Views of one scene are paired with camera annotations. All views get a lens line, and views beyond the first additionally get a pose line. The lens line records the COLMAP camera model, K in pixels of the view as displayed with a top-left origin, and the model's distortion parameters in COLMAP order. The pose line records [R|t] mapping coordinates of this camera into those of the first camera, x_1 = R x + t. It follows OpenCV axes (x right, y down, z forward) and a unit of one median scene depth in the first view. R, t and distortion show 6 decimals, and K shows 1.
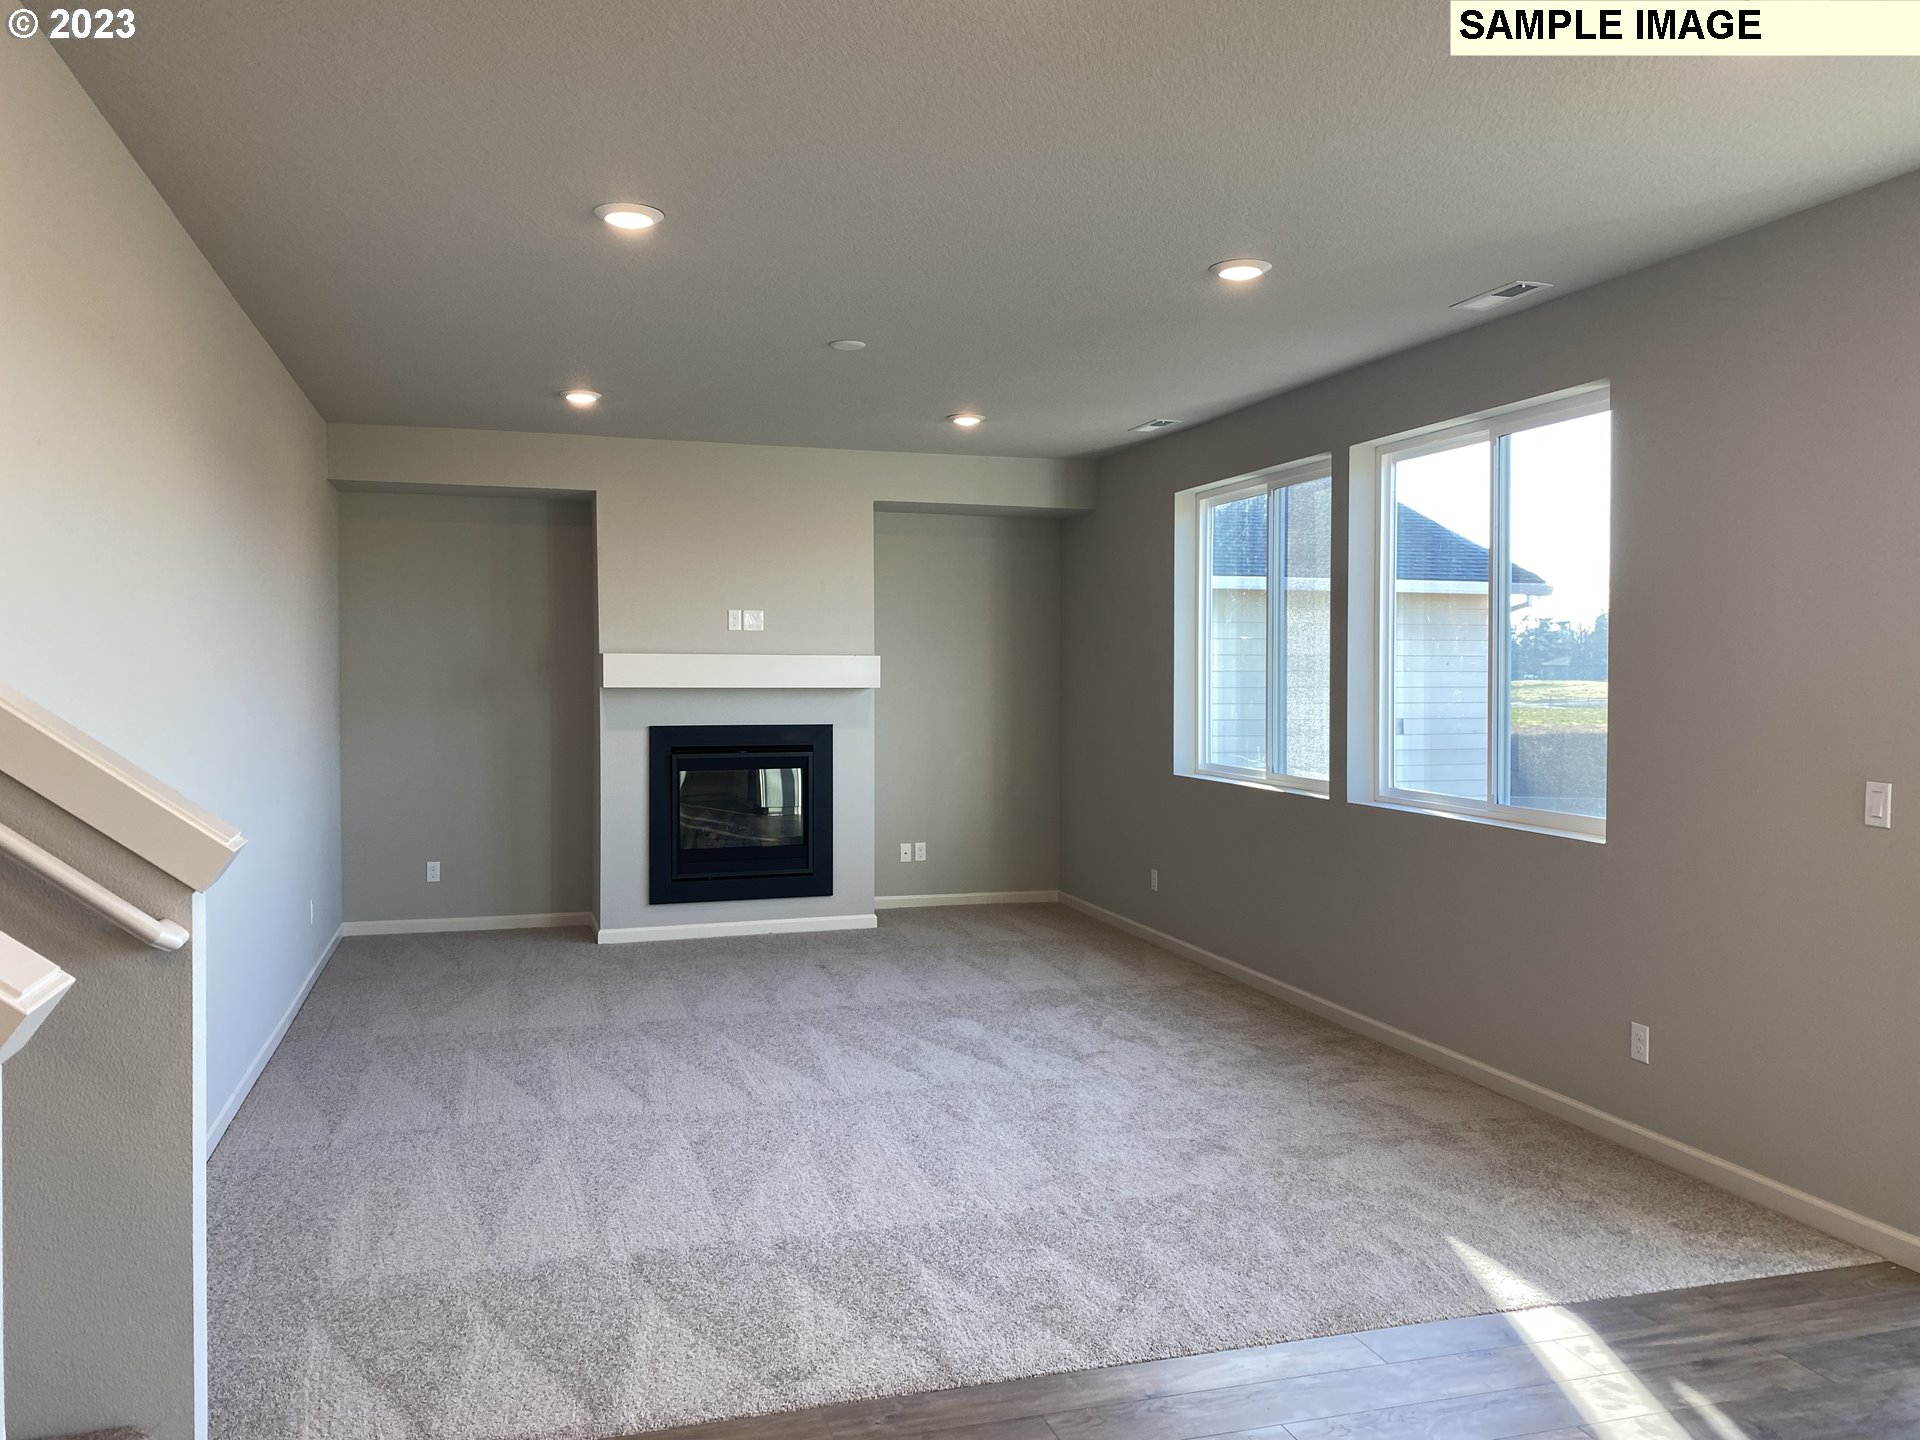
lens RADIAL K [[1454.9, 0, 960.0], [0, 1454.9, 720.0], [0, 0, 1]] dist [0.020322, -0.010208]
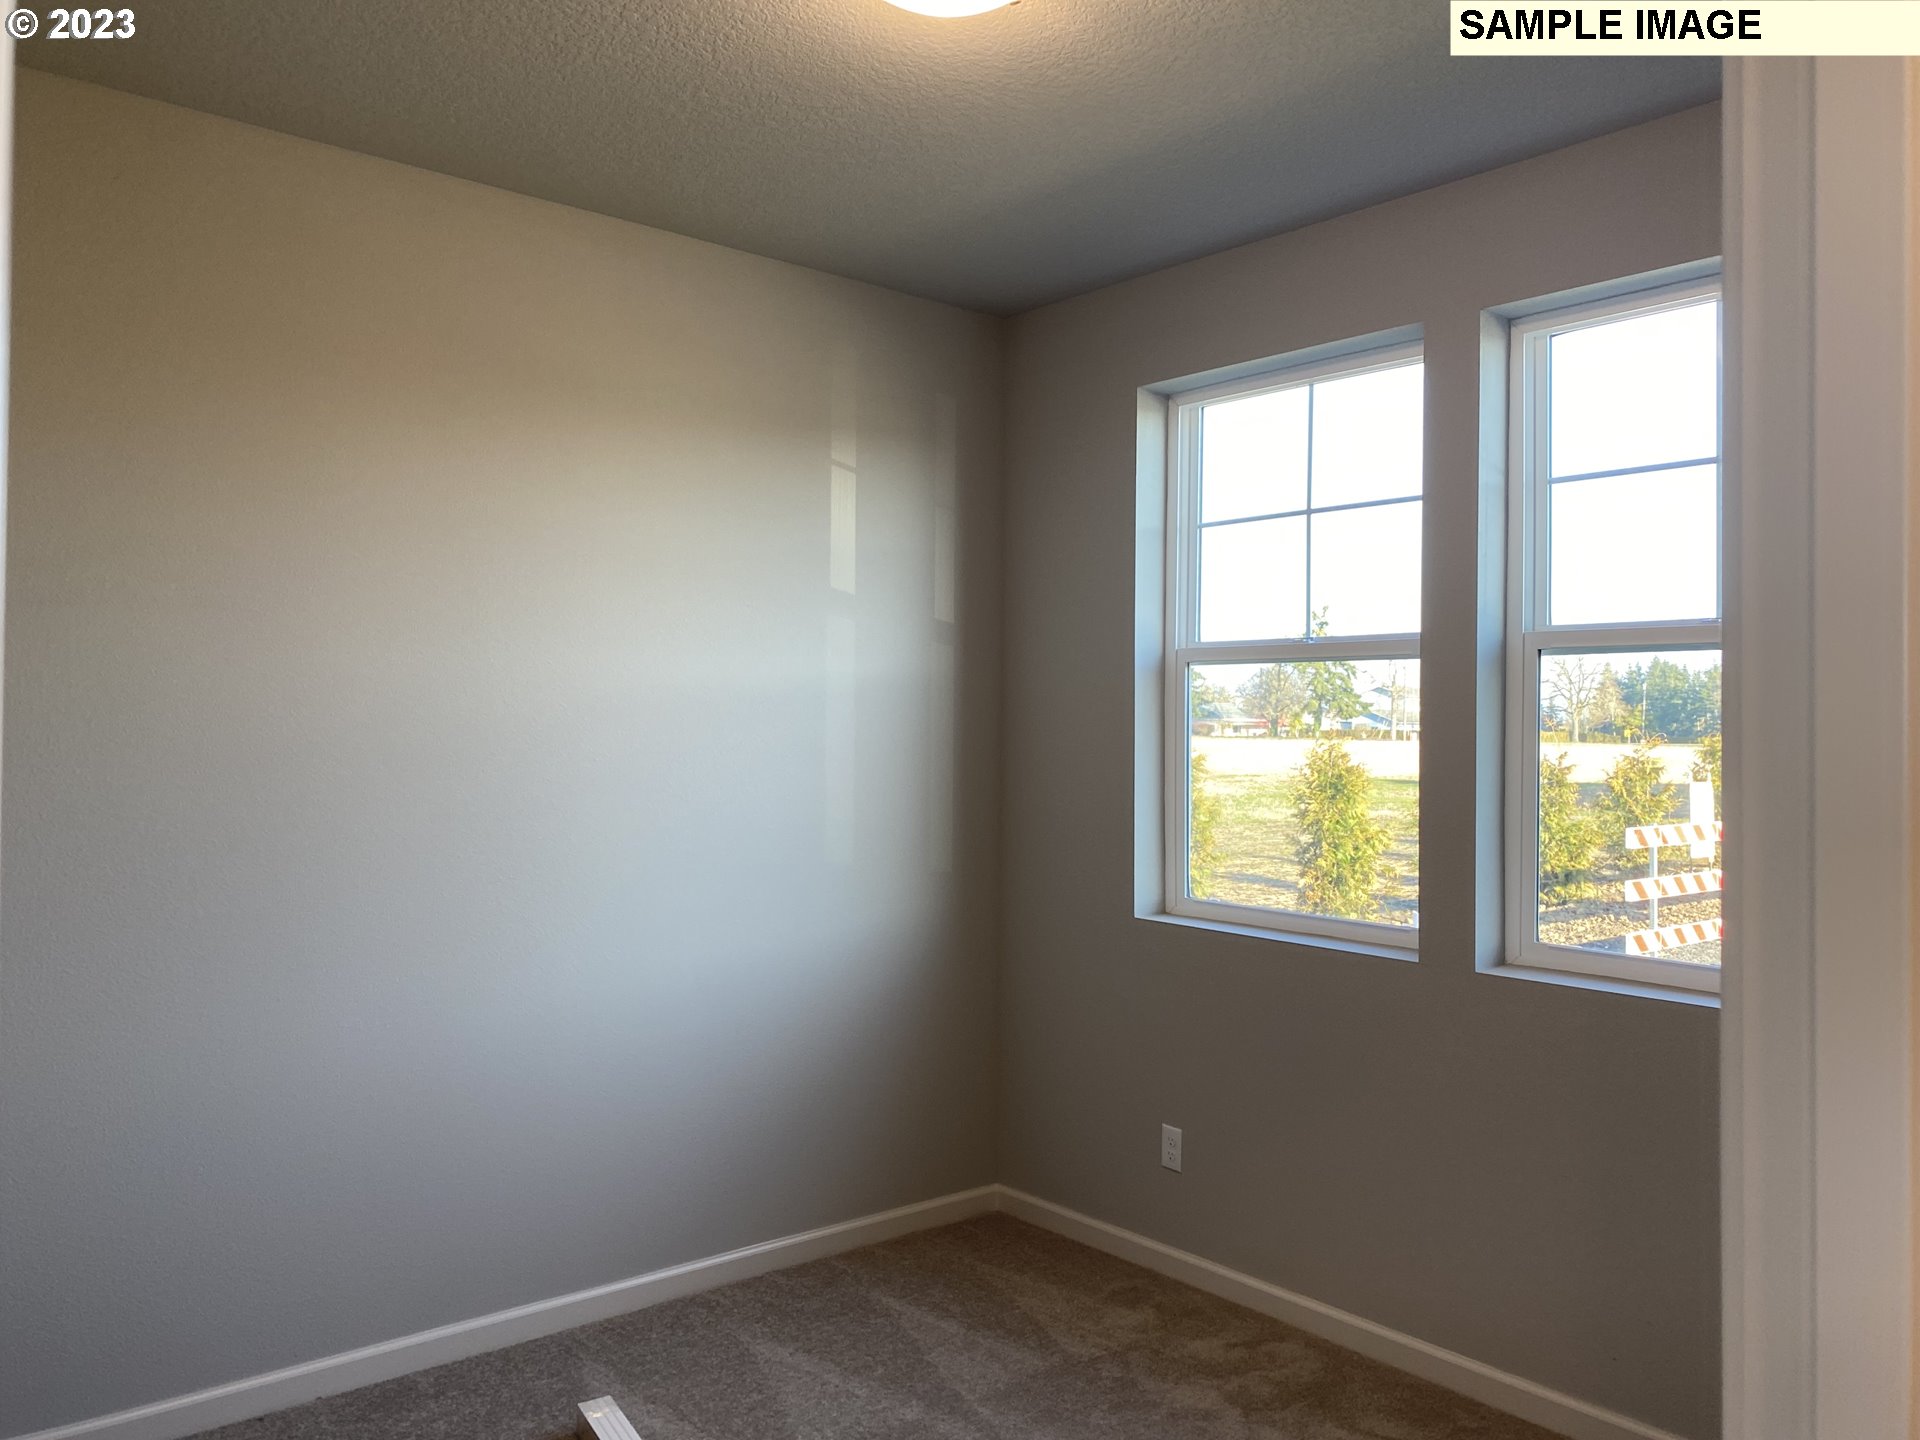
lens RADIAL K [[1454.9, 0, 960.0], [0, 1454.9, 720.0], [0, 0, 1]] dist [0.020322, -0.010208]
pose [[0.891216, 0.024574, 0.452914, -0.127531], [-0.009767, 0.999340, -0.035001, -0.011824], [-0.453475, 0.026770, 0.890867, 0.589336]]
